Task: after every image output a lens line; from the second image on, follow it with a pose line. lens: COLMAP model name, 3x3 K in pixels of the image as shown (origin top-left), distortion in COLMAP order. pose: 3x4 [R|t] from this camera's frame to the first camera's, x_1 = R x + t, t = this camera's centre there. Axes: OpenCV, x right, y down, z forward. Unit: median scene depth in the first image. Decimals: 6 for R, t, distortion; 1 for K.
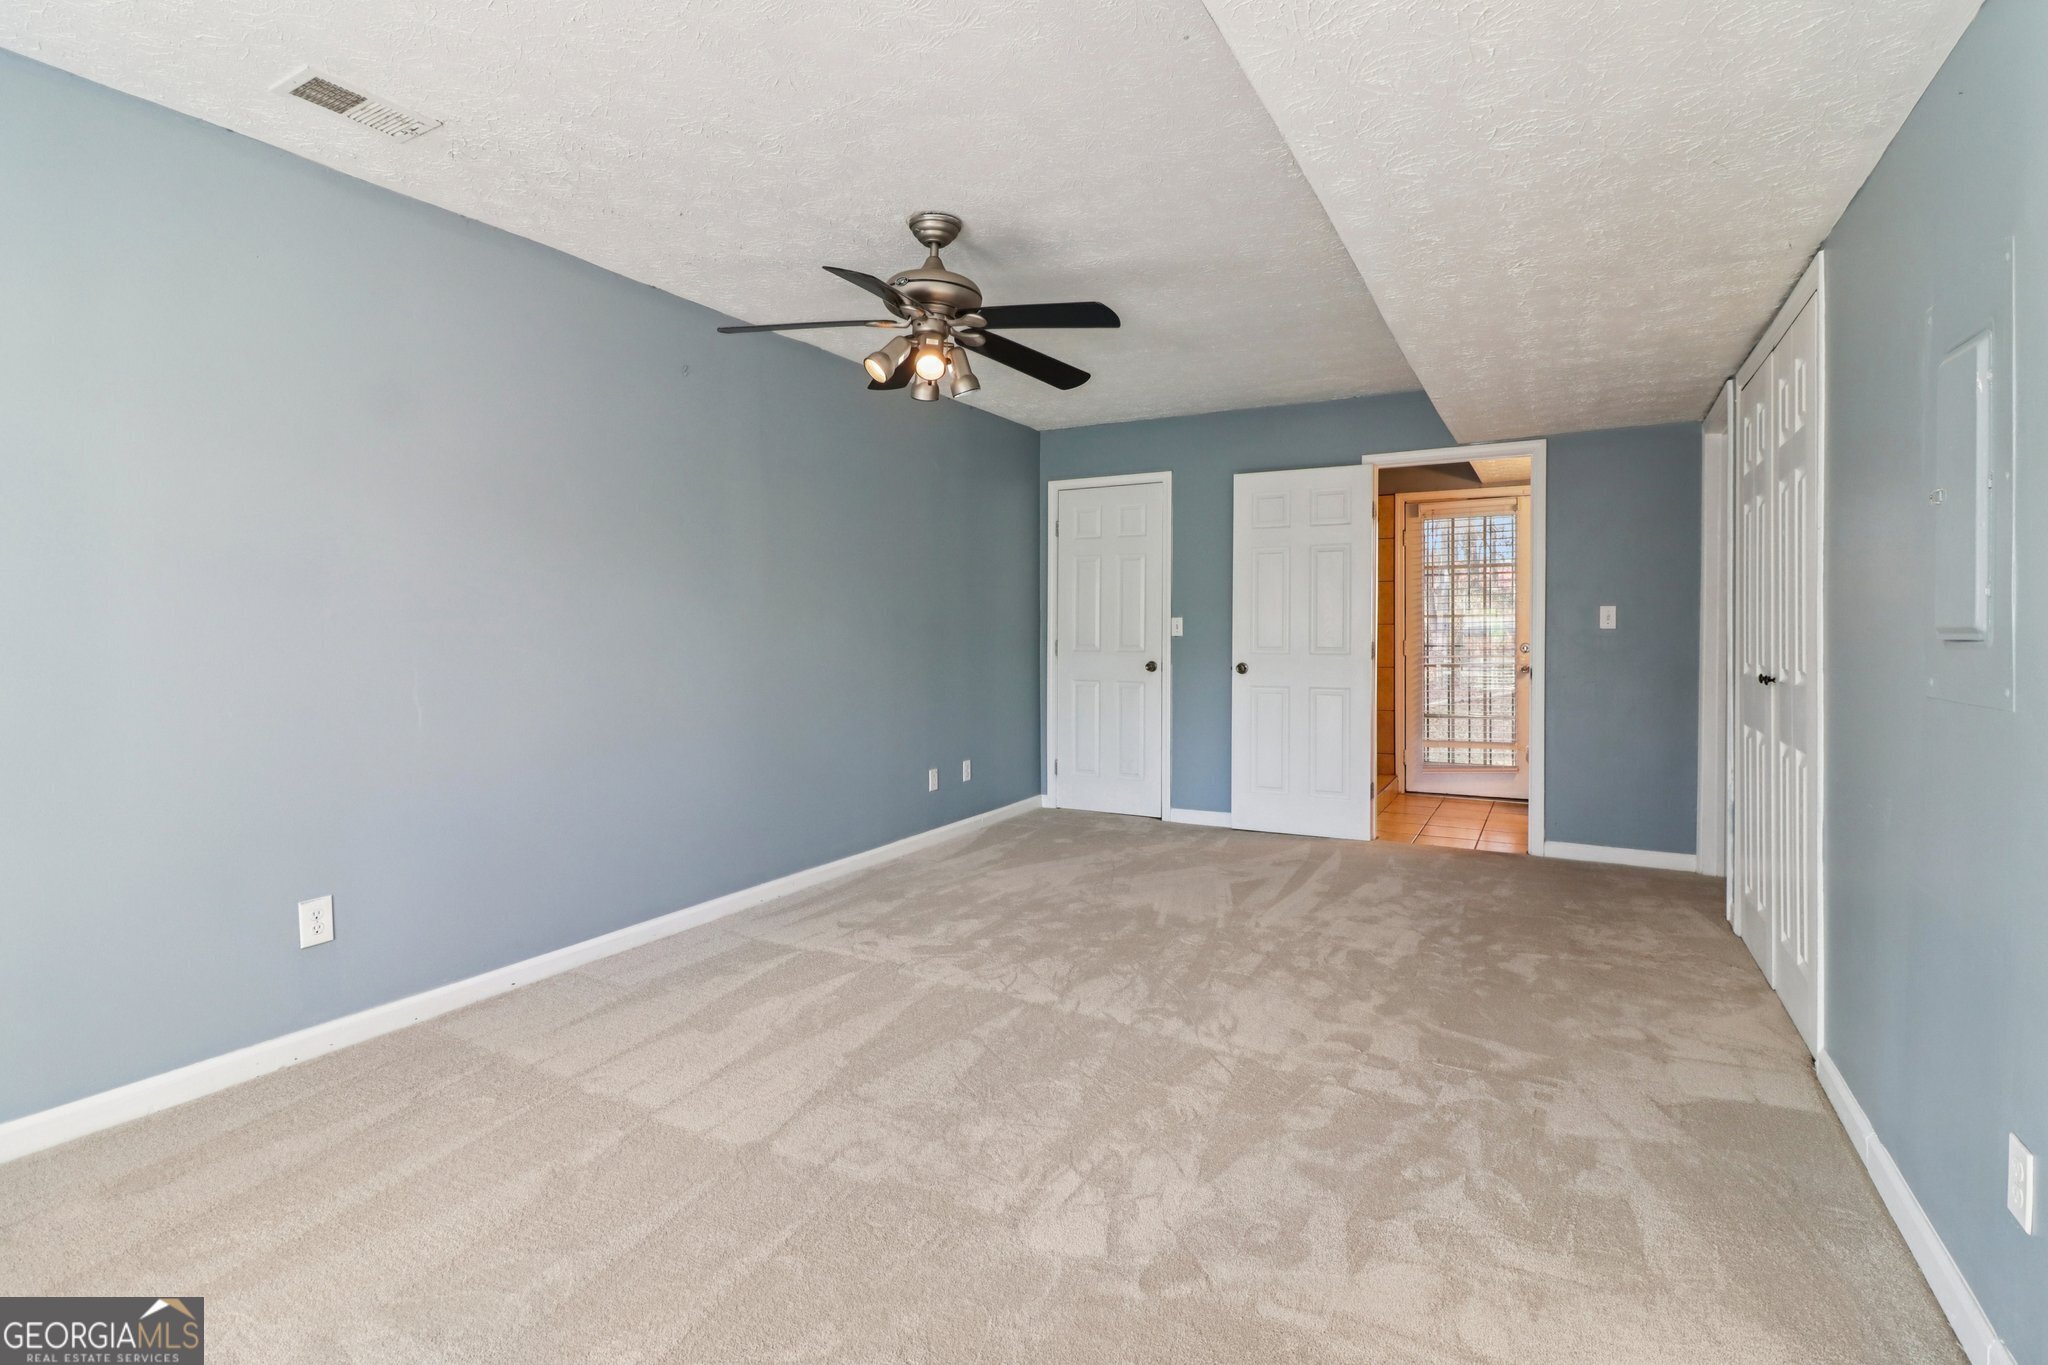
lens RADIAL K [[957.8, 0, 987.0], [0, 957.8, 615.3], [0, 0, 1]] dist [0.009357, -0.015757]
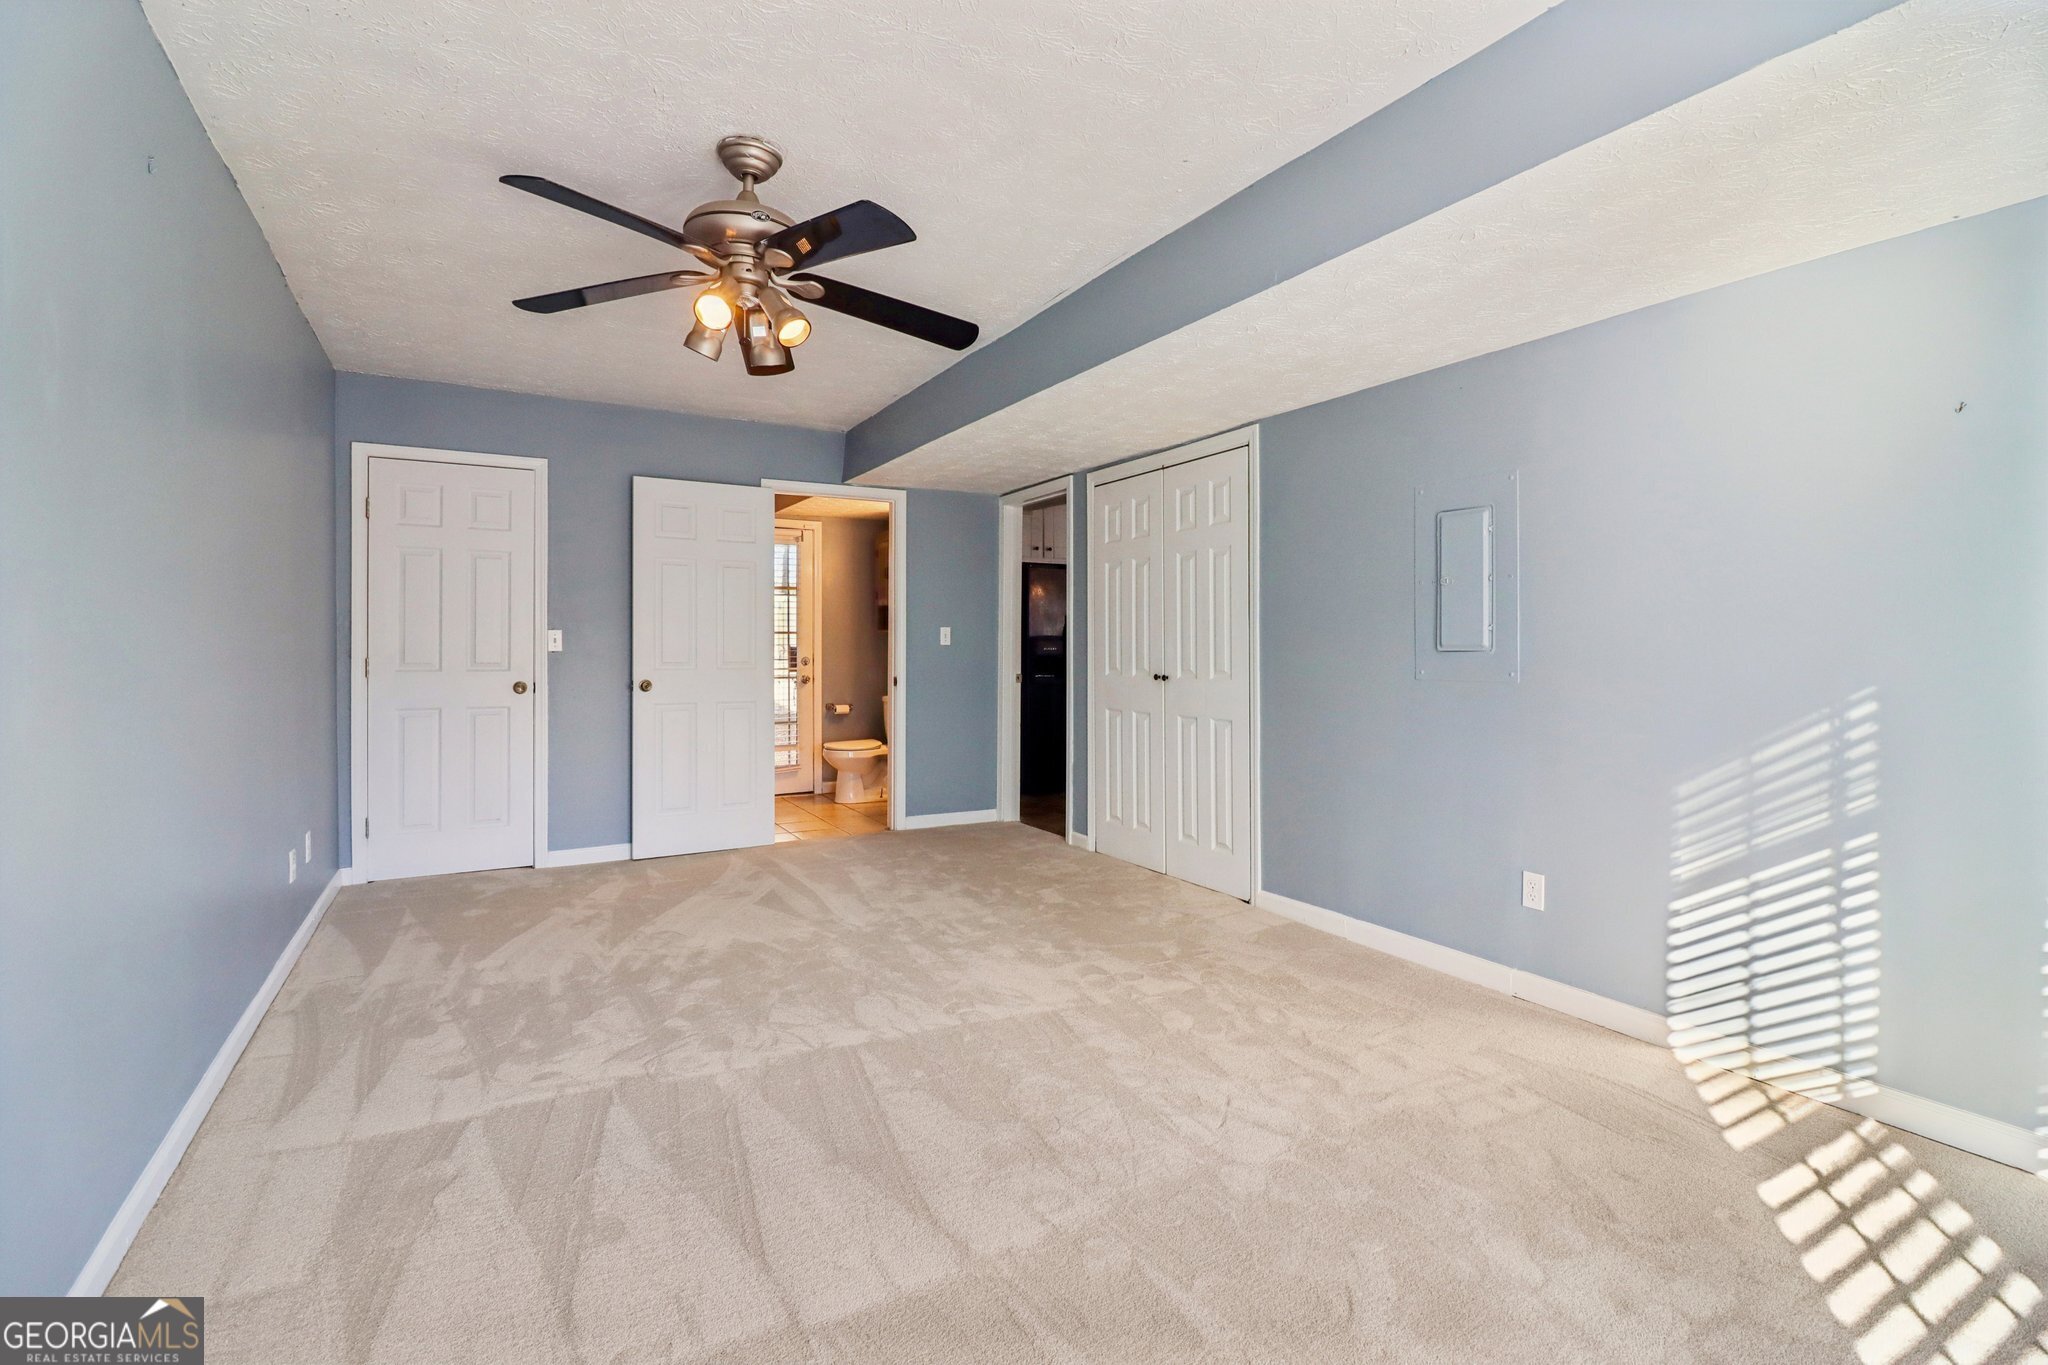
lens RADIAL K [[957.8, 0, 1045.2], [0, 957.8, 641.1], [0, 0, 1]] dist [0.009357, -0.015757]
pose [[0.514084, 0.007072, 0.857711, -0.605501], [-0.016551, 0.999862, 0.001676, 0.006903], [-0.857580, -0.015058, 0.514130, 0.339237]]
